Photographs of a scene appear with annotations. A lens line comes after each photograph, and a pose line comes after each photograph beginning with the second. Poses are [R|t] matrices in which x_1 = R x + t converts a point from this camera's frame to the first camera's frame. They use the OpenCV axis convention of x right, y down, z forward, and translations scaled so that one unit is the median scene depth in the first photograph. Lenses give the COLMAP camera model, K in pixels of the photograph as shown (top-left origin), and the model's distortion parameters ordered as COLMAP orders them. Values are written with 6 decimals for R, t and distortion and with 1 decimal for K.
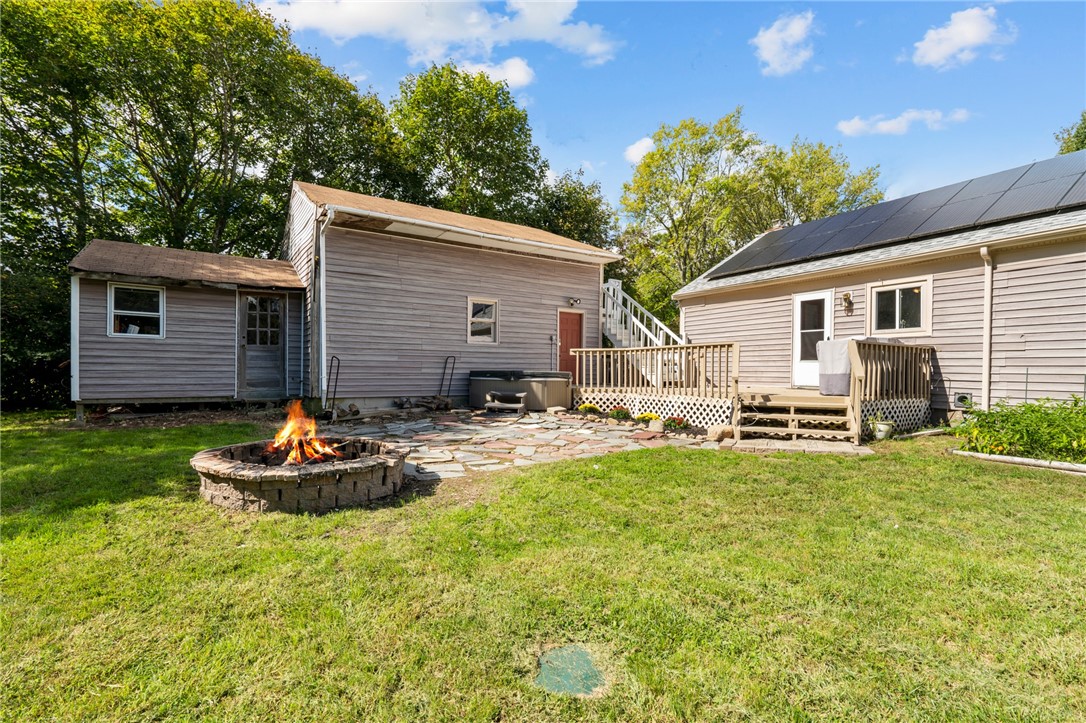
lens RADIAL K [[495.0, 0, 540.7], [0, 495.0, 364.0], [0, 0, 1]] dist [-0.000107, 0.000928]
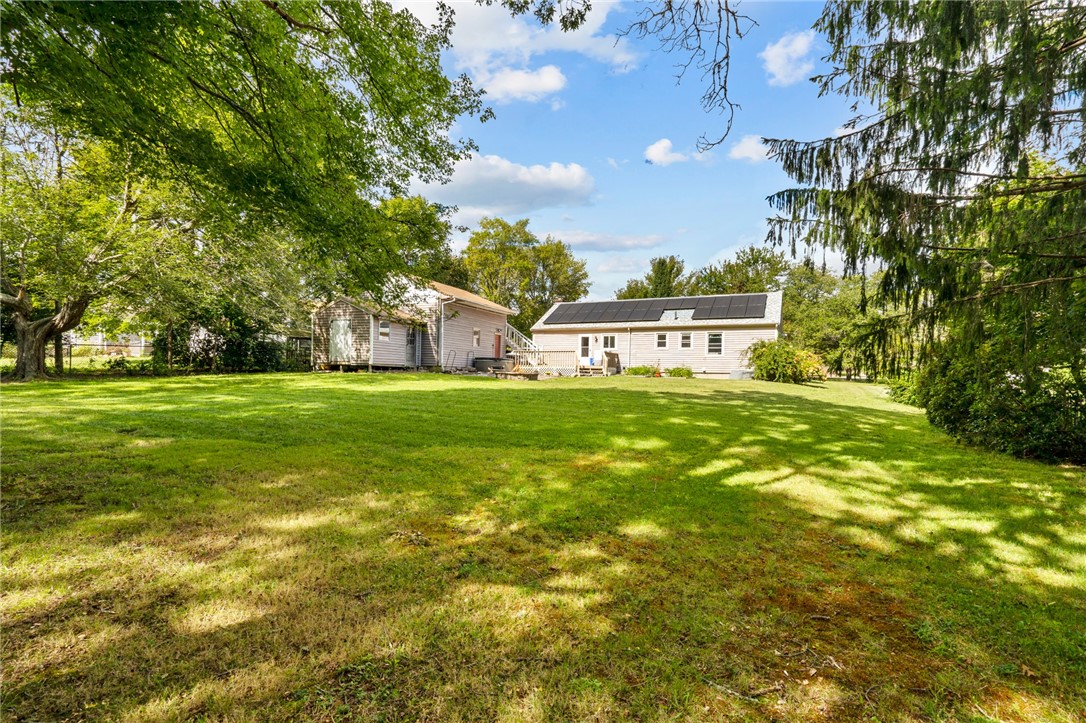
lens RADIAL K [[495.0, 0, 545.0], [0, 495.0, 361.3], [0, 0, 1]] dist [-0.000107, 0.000928]
pose [[0.838087, 0.022121, 0.545088, -1.419337], [-0.018760, 0.999755, -0.011728, 0.064581], [-0.545214, -0.000396, 0.838297, -1.522888]]
